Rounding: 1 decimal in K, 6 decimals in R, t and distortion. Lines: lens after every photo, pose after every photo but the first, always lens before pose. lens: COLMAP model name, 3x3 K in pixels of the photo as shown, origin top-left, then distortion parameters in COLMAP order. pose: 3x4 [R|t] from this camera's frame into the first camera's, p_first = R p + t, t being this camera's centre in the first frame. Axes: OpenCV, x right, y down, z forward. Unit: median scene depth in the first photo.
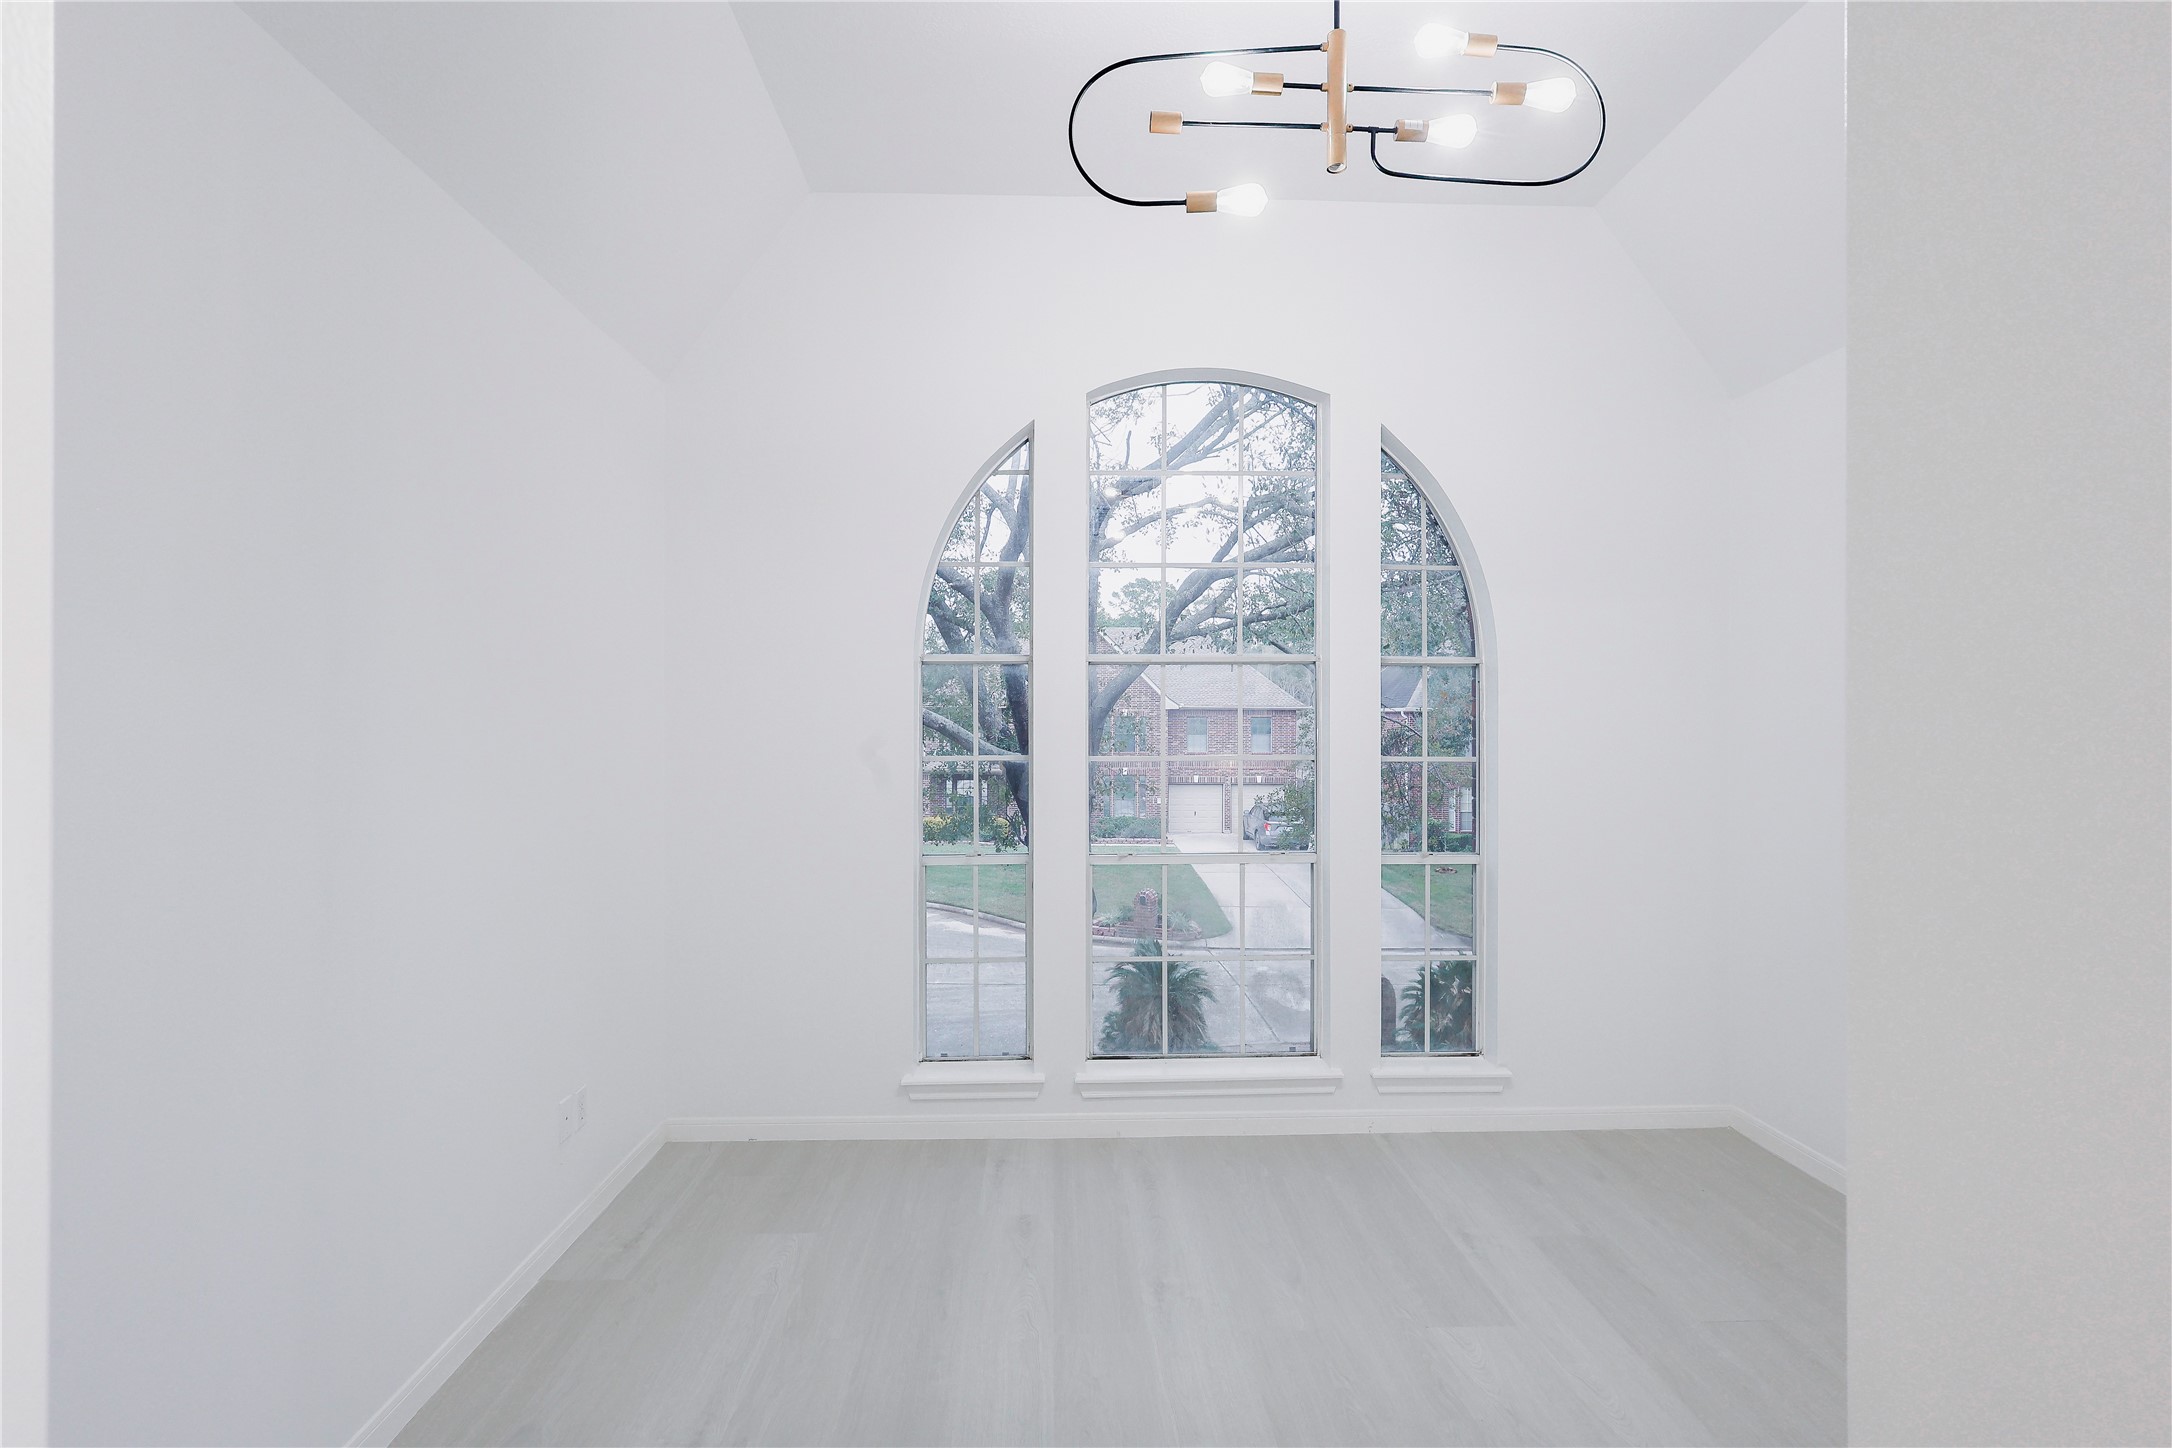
lens RADIAL K [[1054.2, 0, 1089.5], [0, 1054.2, 722.2], [0, 0, 1]] dist [0.000948, -0.000364]
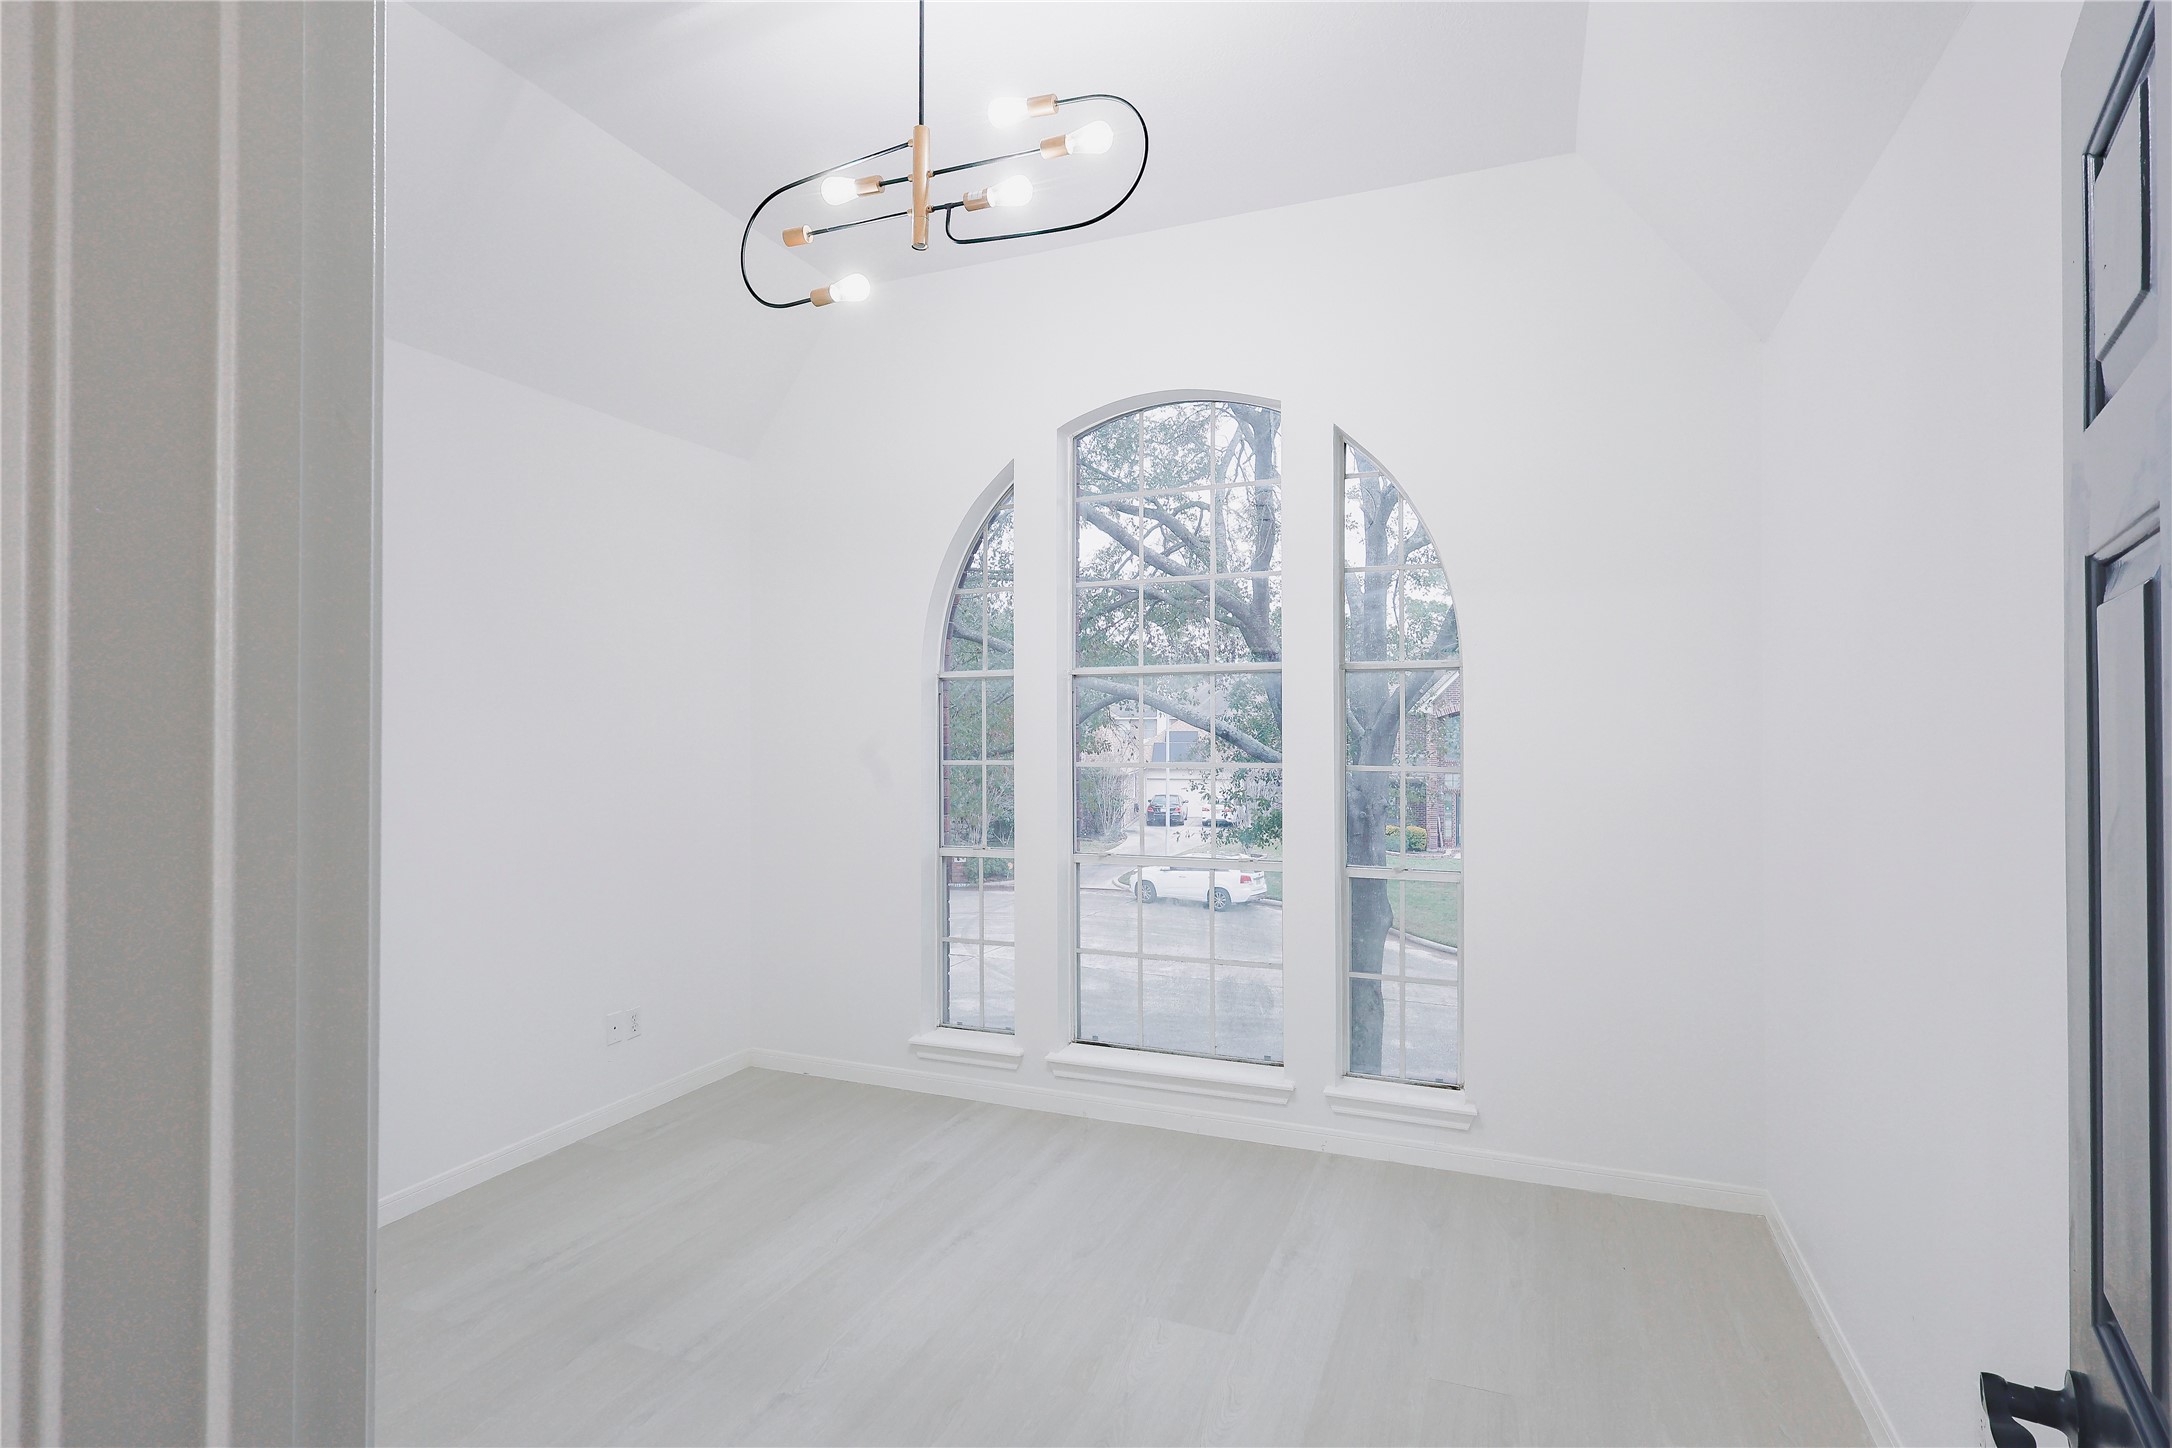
lens RADIAL K [[1054.2, 0, 1089.5], [0, 1054.2, 722.2], [0, 0, 1]] dist [0.000948, -0.000364]
pose [[0.911384, -0.004706, -0.411530, 0.485549], [0.001443, 0.999965, -0.008239, 0.000312], [0.411554, 0.006915, 0.911359, 0.020506]]
